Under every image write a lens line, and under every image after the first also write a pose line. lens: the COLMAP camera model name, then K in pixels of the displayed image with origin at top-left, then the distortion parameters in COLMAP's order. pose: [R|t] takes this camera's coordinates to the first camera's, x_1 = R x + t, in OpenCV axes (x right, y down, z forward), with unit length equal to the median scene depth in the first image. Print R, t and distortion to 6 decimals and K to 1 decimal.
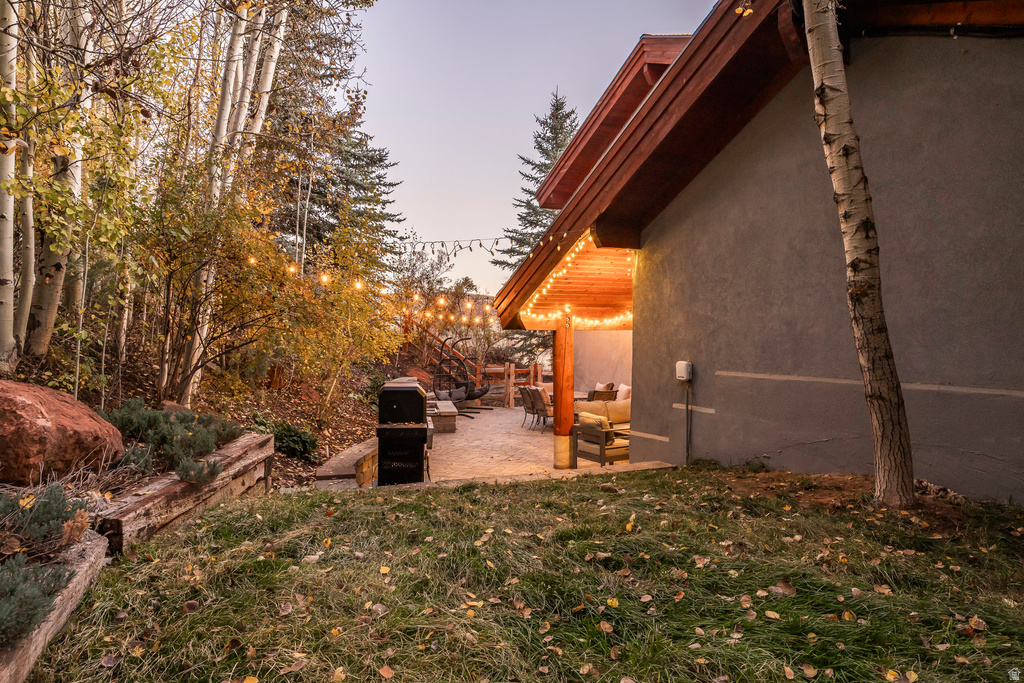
lens RADIAL K [[674.9, 0, 510.9], [0, 674.9, 344.4], [0, 0, 1]] dist [-0.010170, -0.001846]
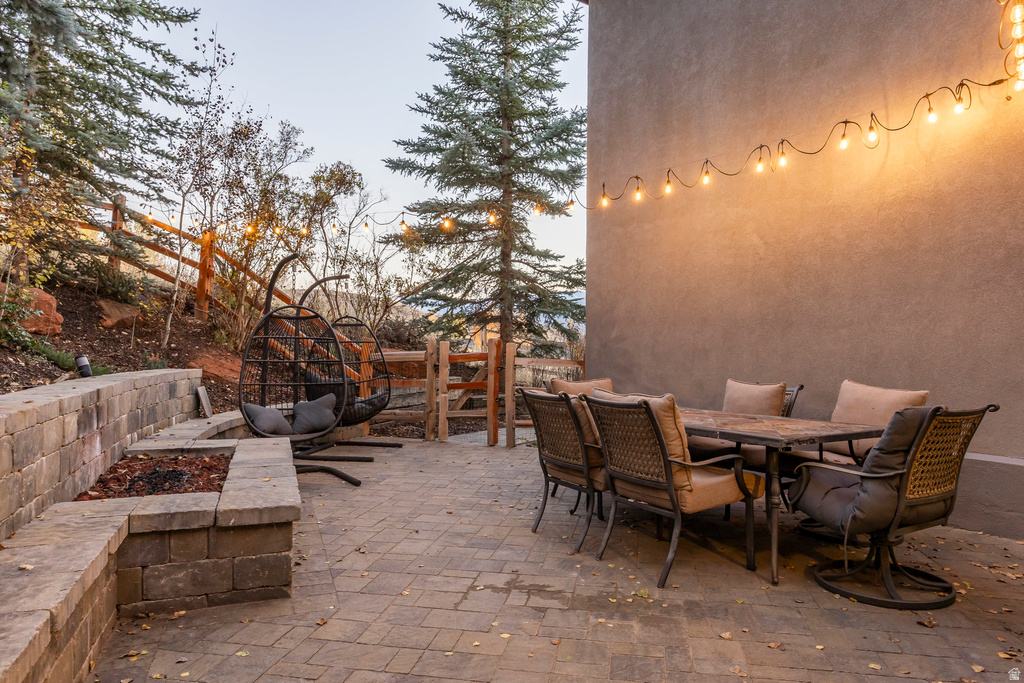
lens RADIAL K [[674.9, 0, 514.2], [0, 674.9, 339.4], [0, 0, 1]] dist [-0.010170, -0.001846]
pose [[0.981742, 0.006449, 0.190108, -0.036159], [-0.003639, 0.999879, -0.015127, 0.033086], [-0.190183, 0.014159, 0.981647, 0.538455]]
